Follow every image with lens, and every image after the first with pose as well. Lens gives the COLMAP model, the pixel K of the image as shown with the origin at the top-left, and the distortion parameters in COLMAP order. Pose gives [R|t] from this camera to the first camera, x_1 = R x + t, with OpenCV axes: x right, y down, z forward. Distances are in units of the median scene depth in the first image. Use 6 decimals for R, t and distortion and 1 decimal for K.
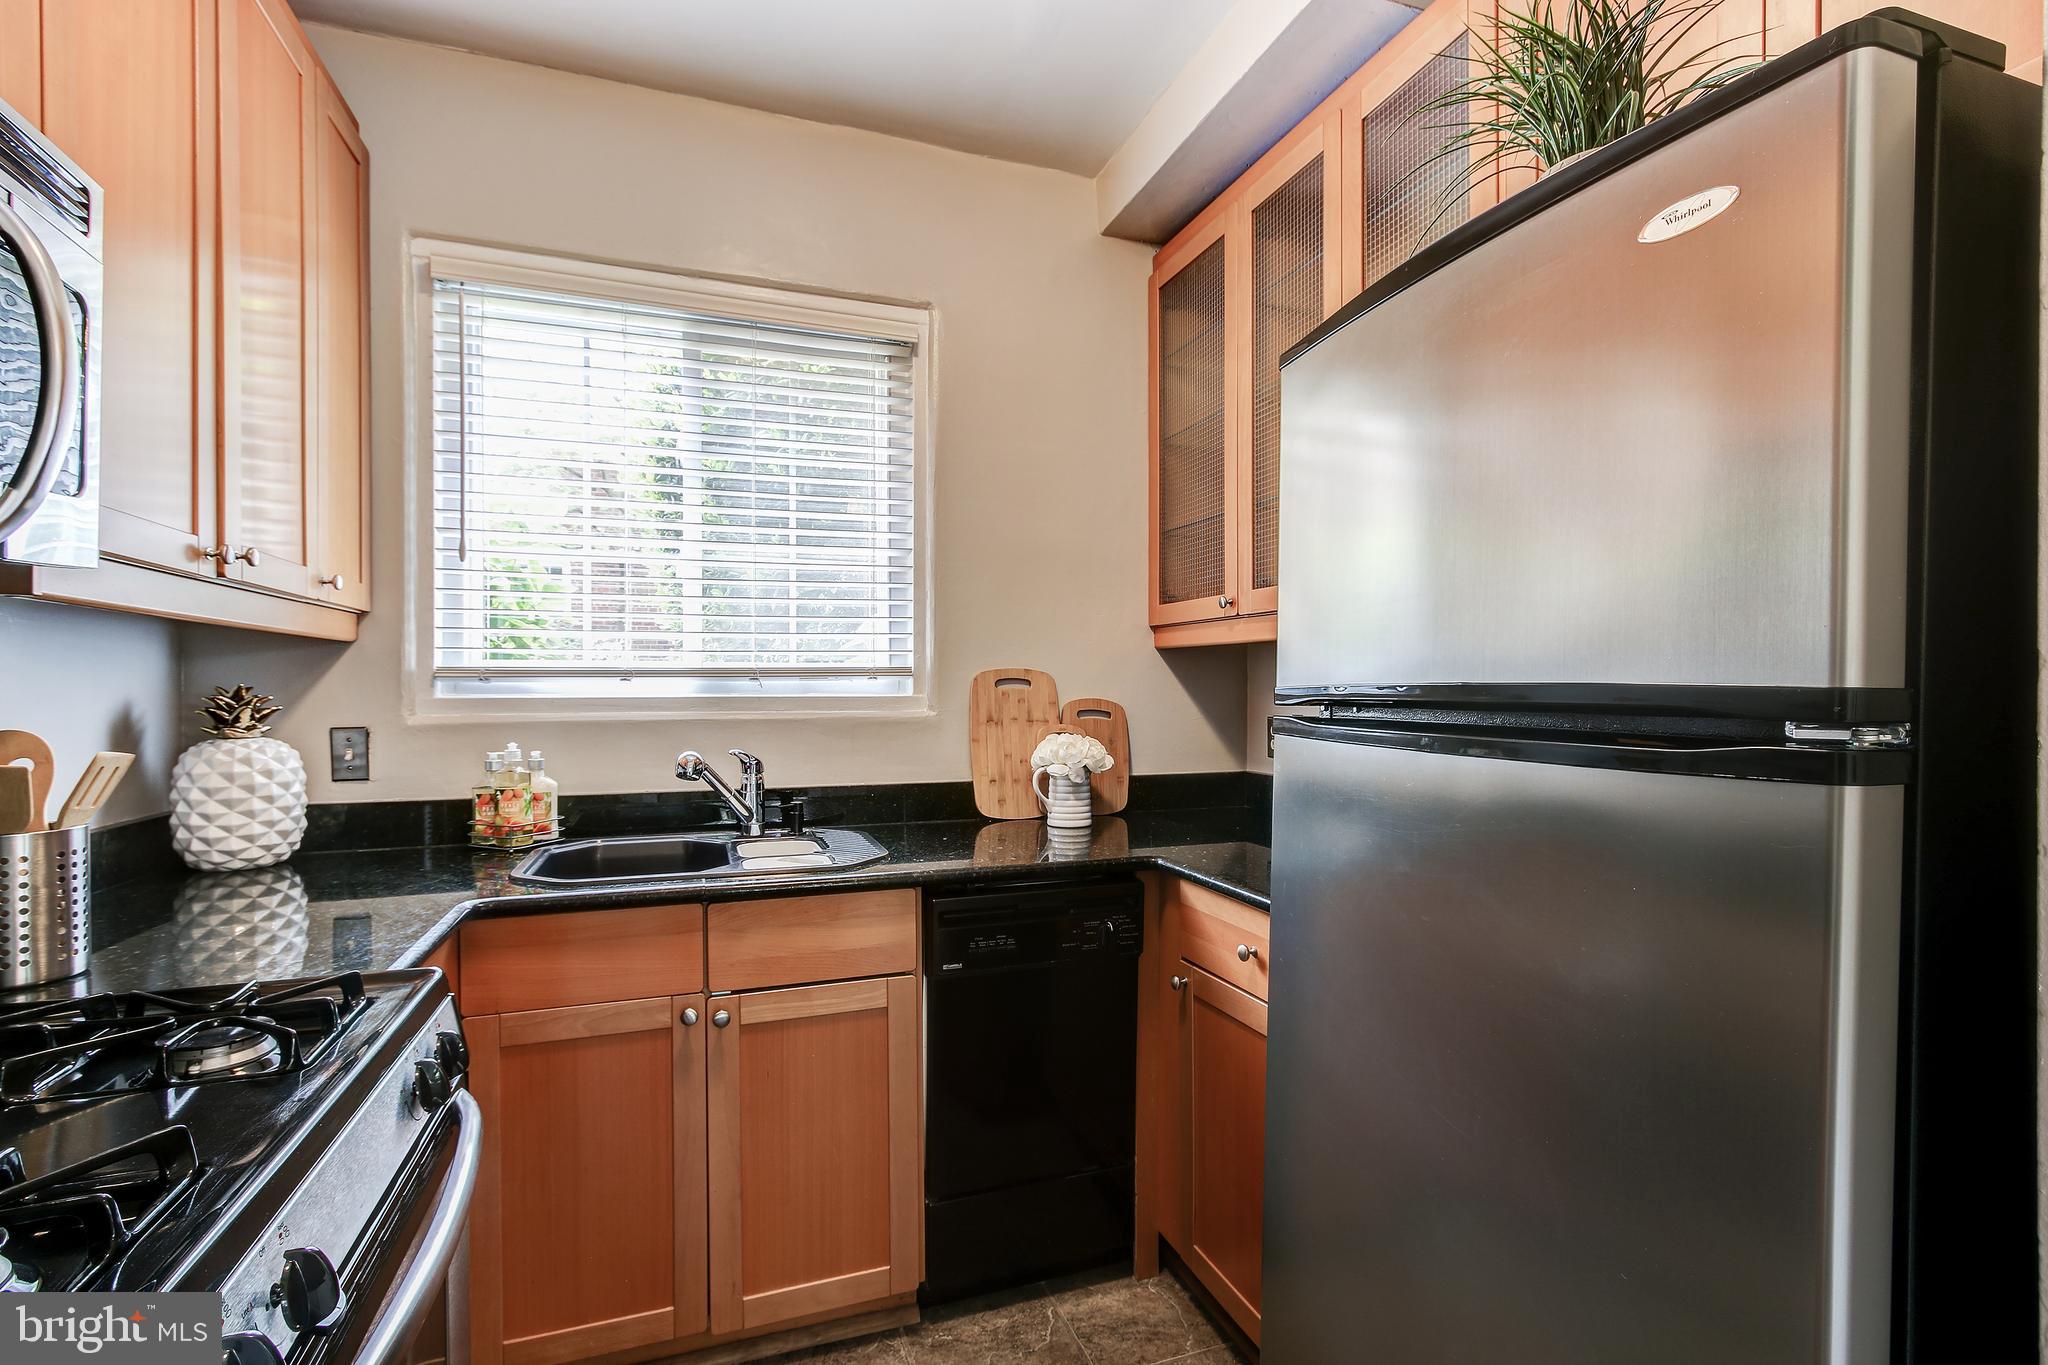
lens RADIAL K [[949.7, 0, 1025.8], [0, 949.7, 692.0], [0, 0, 1]] dist [0.011622, 0.000493]
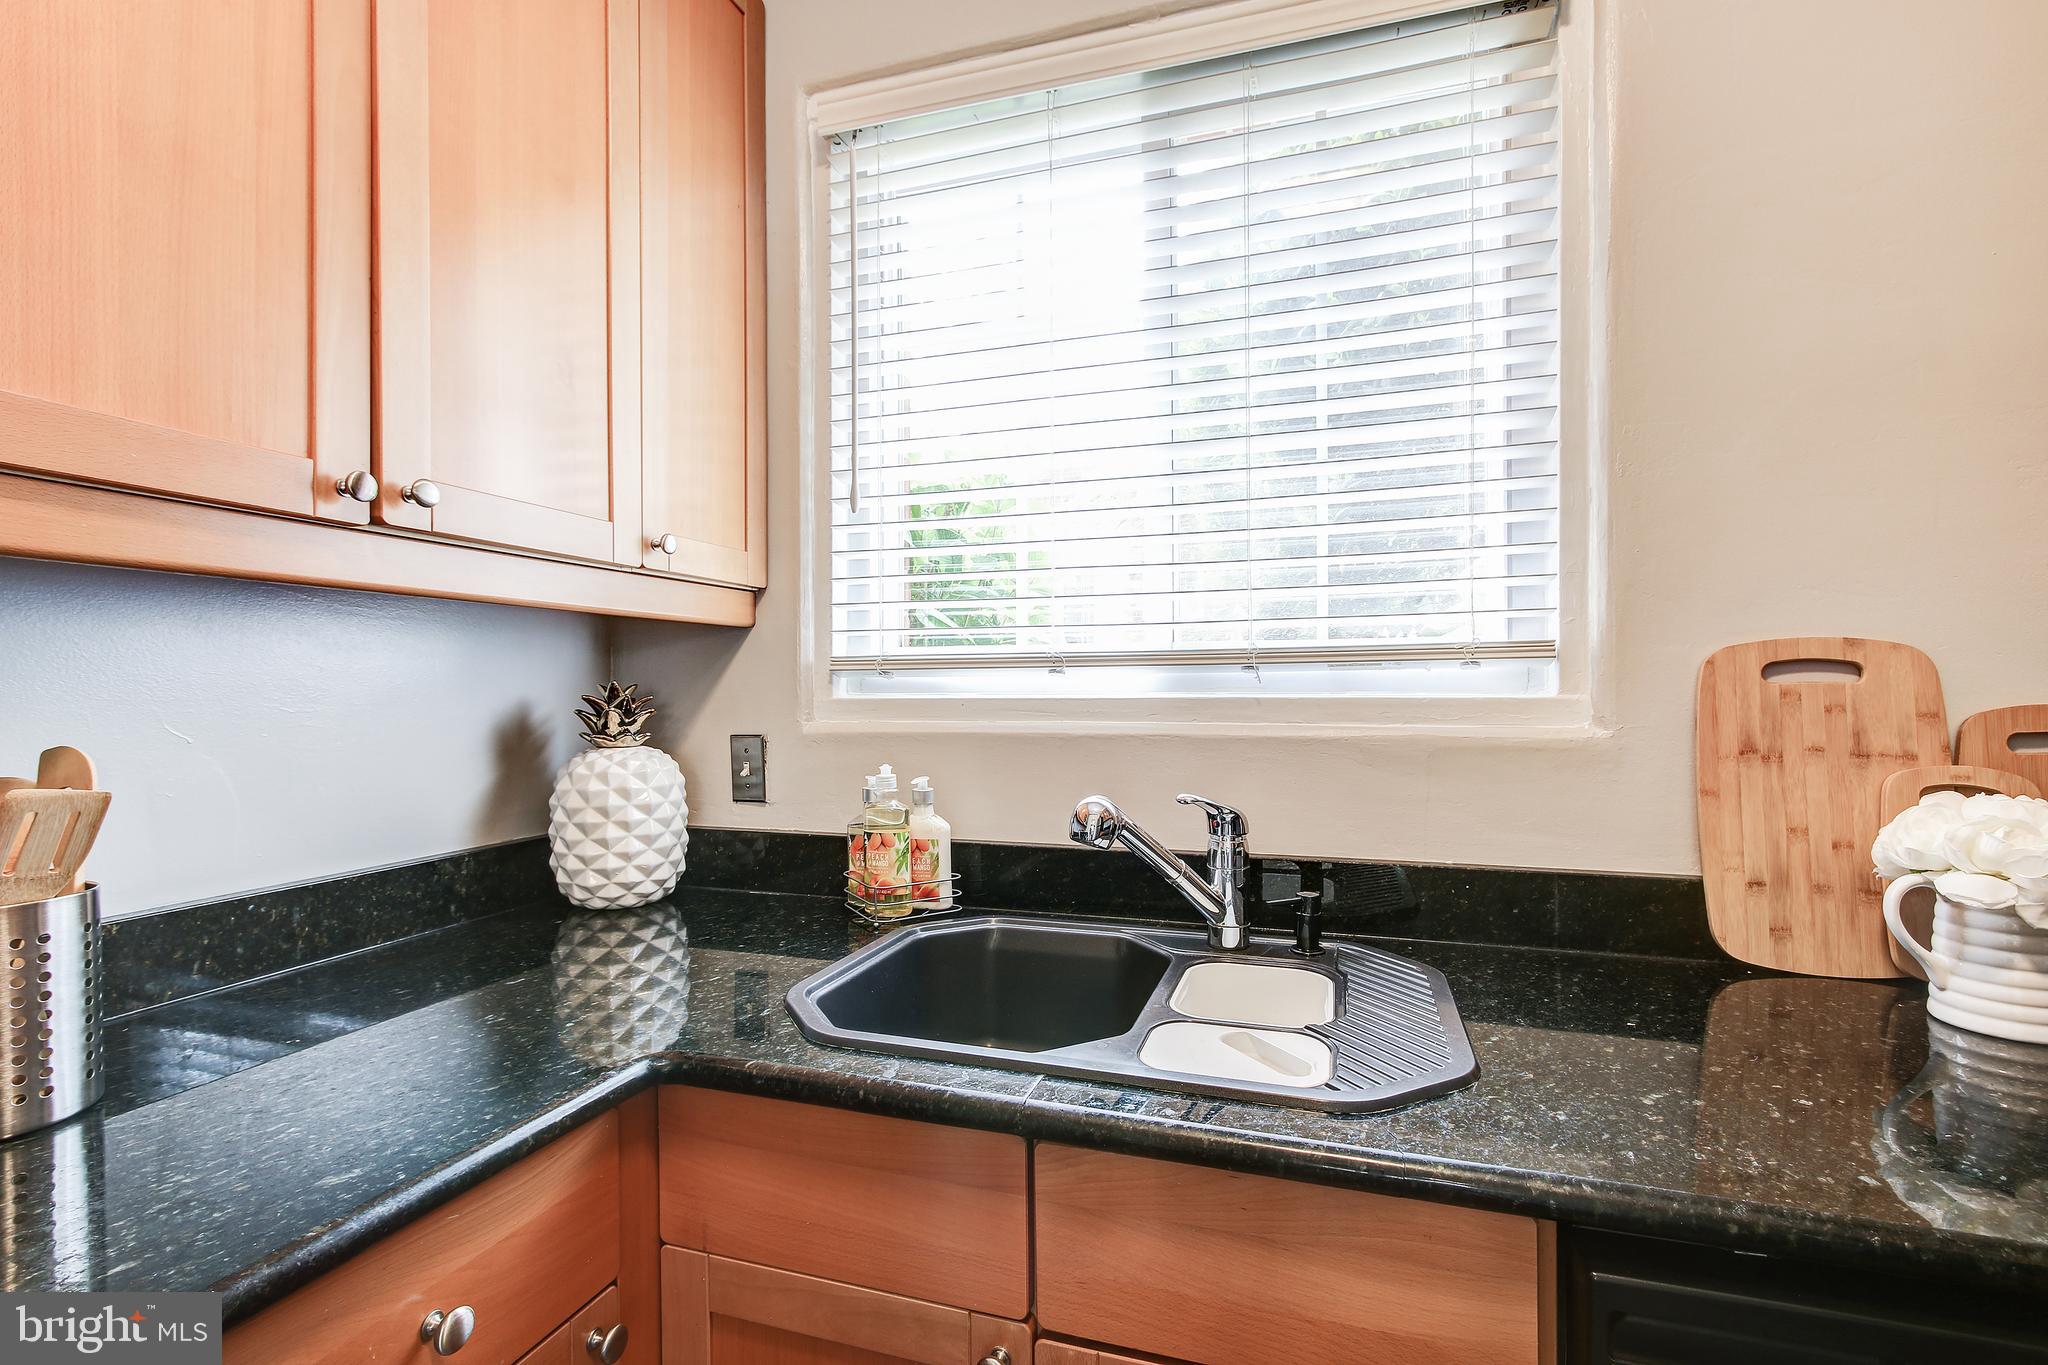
lens RADIAL K [[933.8, 0, 1030.1], [0, 933.8, 693.9], [0, 0, 1]] dist [-0.000466, 0.000879]
pose [[0.790904, 0.003520, -0.611930, -0.043540], [0.001829, 0.999965, 0.008116, -0.002732], [0.611938, -0.007539, 0.790870, 0.515032]]
